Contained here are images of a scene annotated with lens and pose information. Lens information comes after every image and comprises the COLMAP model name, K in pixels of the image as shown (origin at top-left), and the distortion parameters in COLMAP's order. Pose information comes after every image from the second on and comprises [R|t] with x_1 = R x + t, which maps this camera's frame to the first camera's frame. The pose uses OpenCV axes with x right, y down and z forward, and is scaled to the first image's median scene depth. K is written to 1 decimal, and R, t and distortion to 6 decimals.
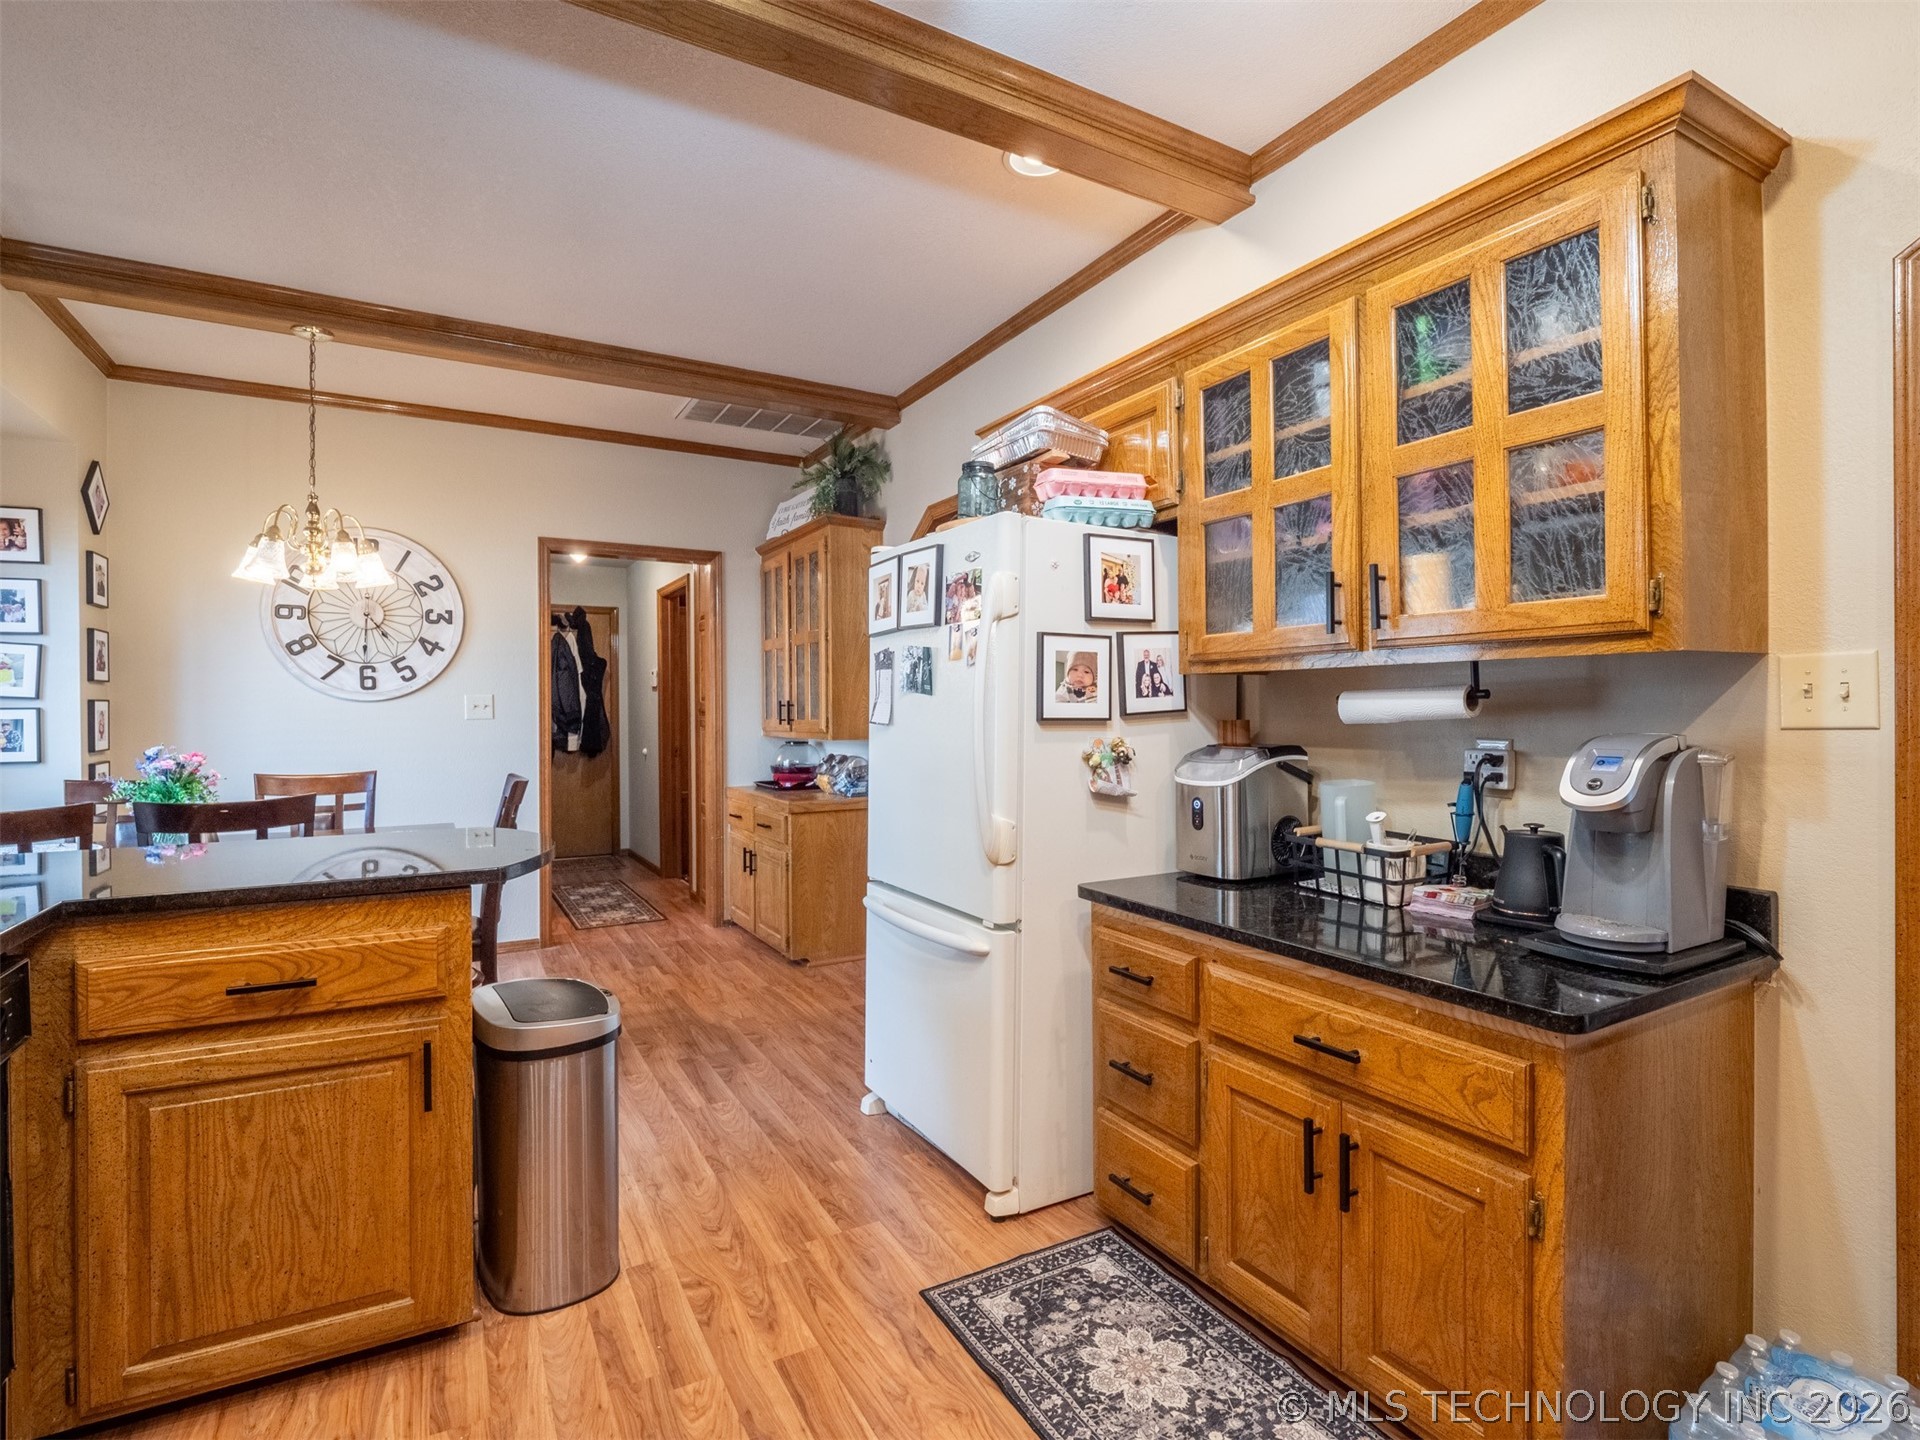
lens RADIAL K [[938.4, 0, 958.7], [0, 938.4, 714.2], [0, 0, 1]] dist [-0.012503, -0.002660]
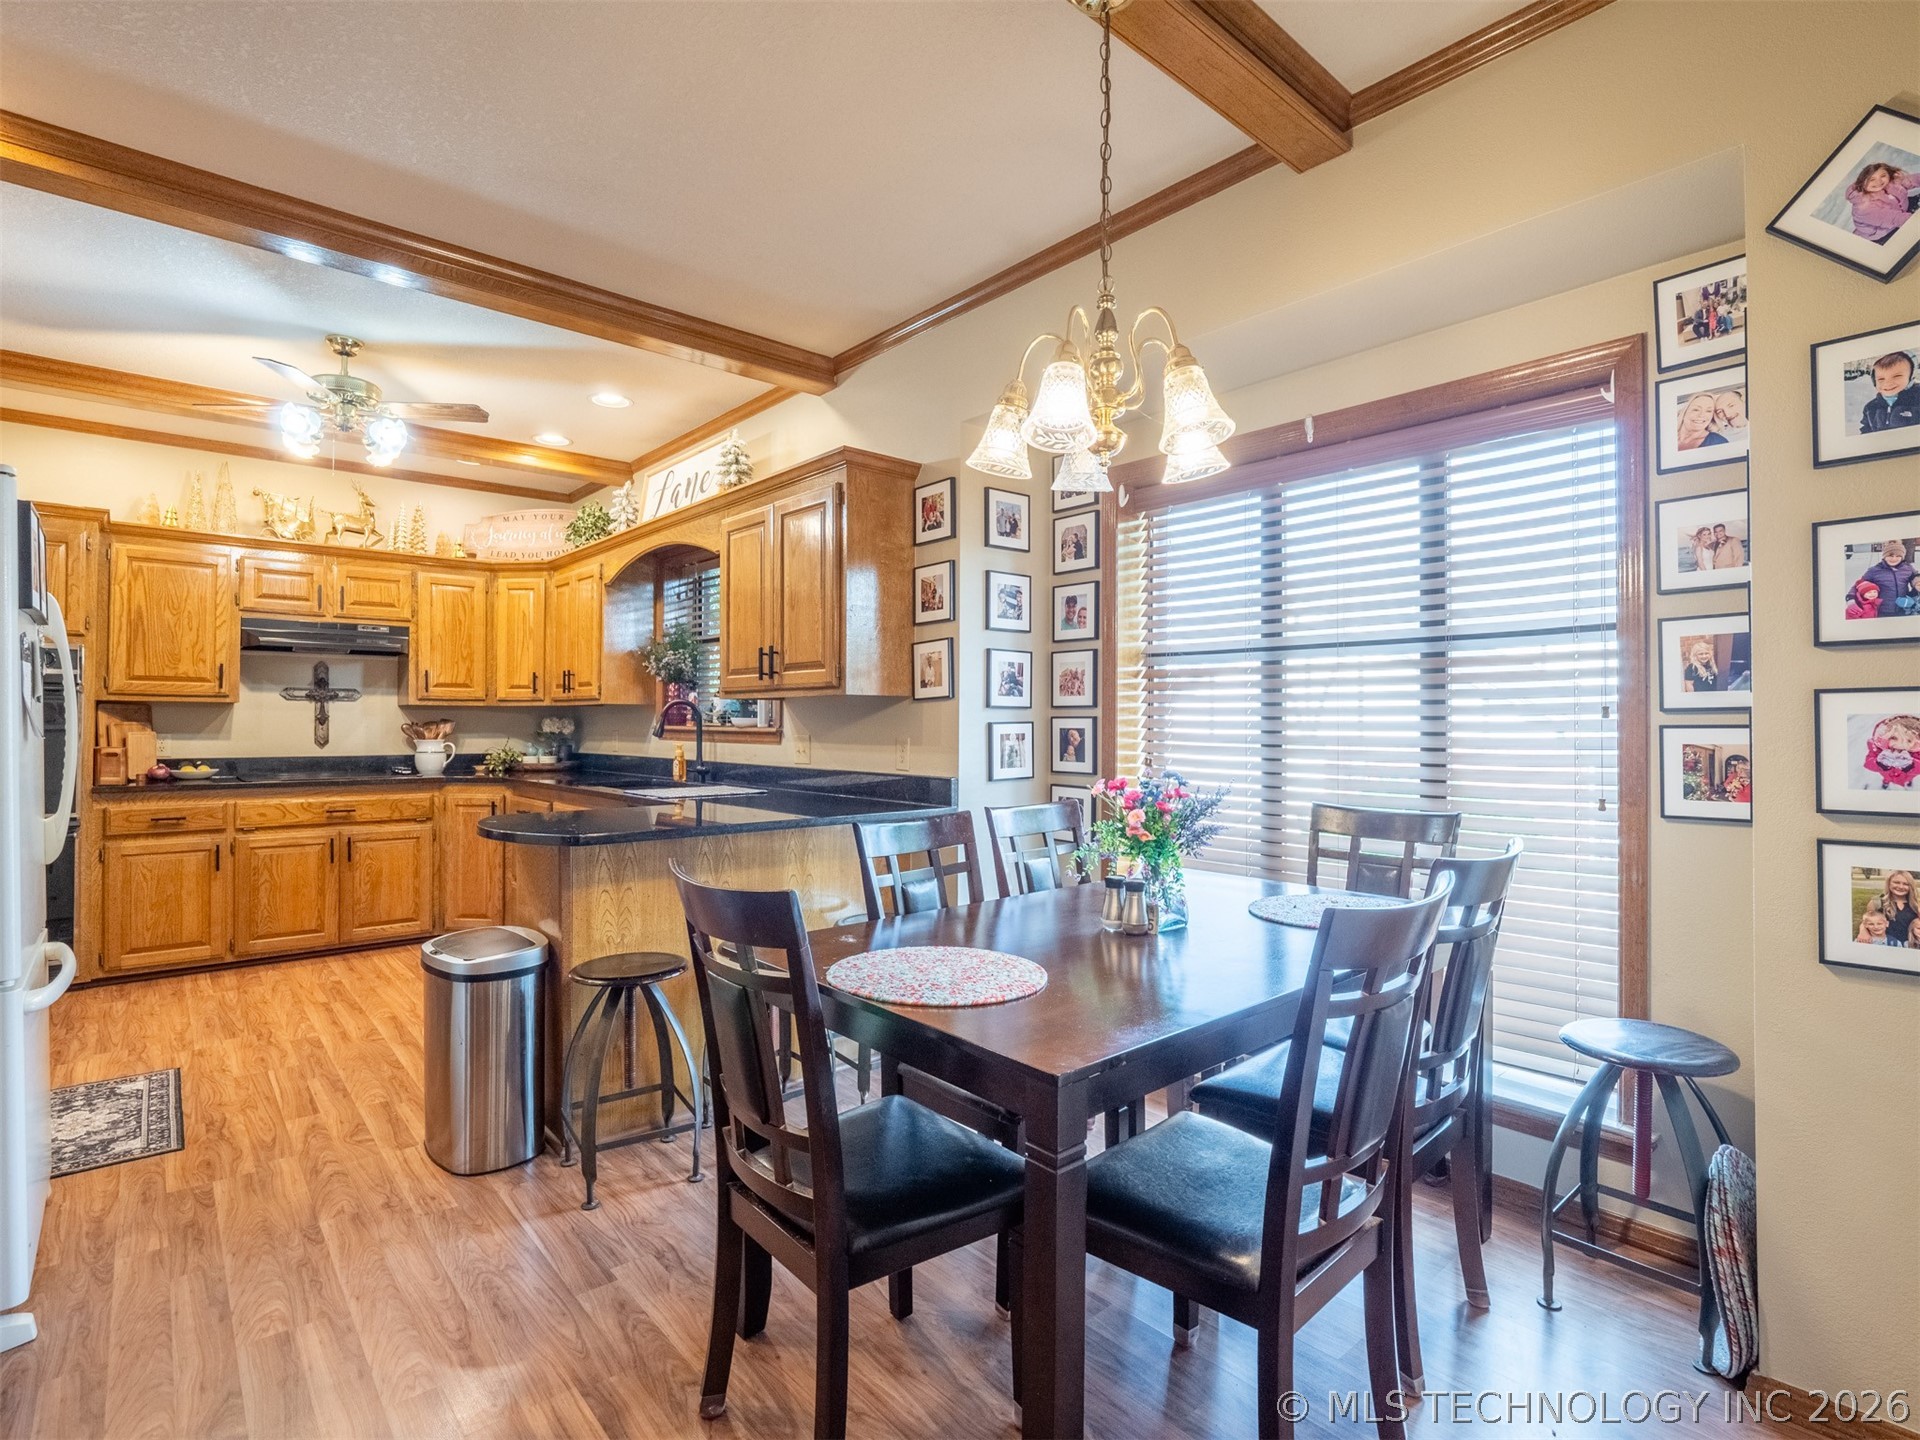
lens RADIAL K [[938.4, 0, 966.6], [0, 938.4, 714.4], [0, 0, 1]] dist [-0.012503, -0.002660]
pose [[-0.978286, 0.000522, -0.207261, -0.752845], [0.001652, 0.999985, -0.005276, -0.003249], [0.207255, -0.005504, -0.978271, 2.193106]]
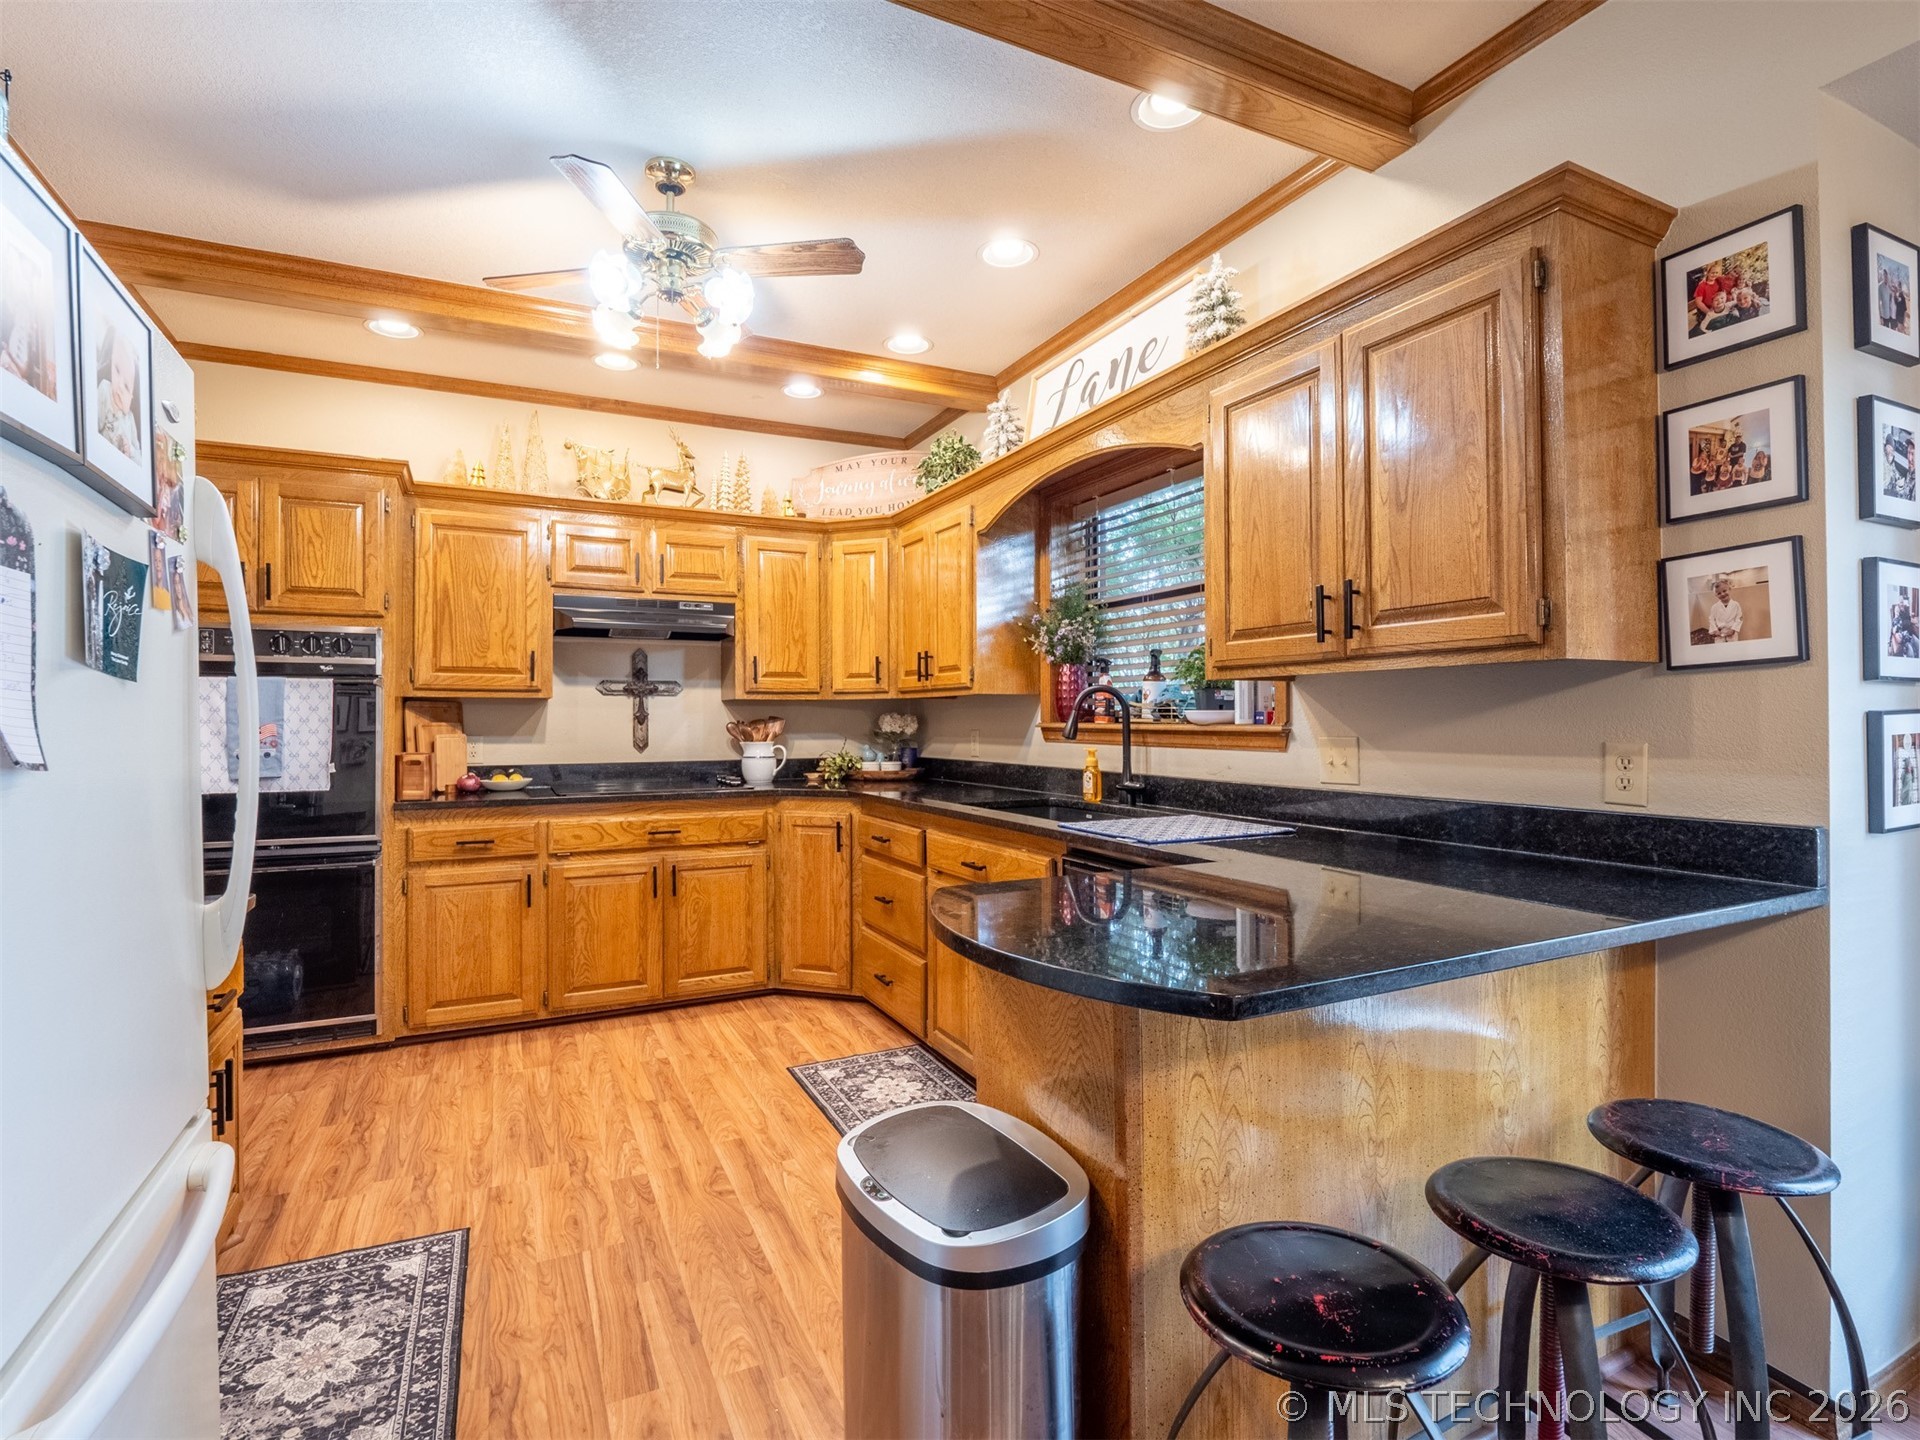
lens RADIAL K [[938.4, 0, 968.1], [0, 938.4, 713.2], [0, 0, 1]] dist [-0.012503, -0.002660]
pose [[-0.998620, 0.010240, 0.051518, -0.442860], [0.010025, 0.999940, -0.004436, -0.000322], [-0.051560, -0.003913, -0.998662, 1.496894]]
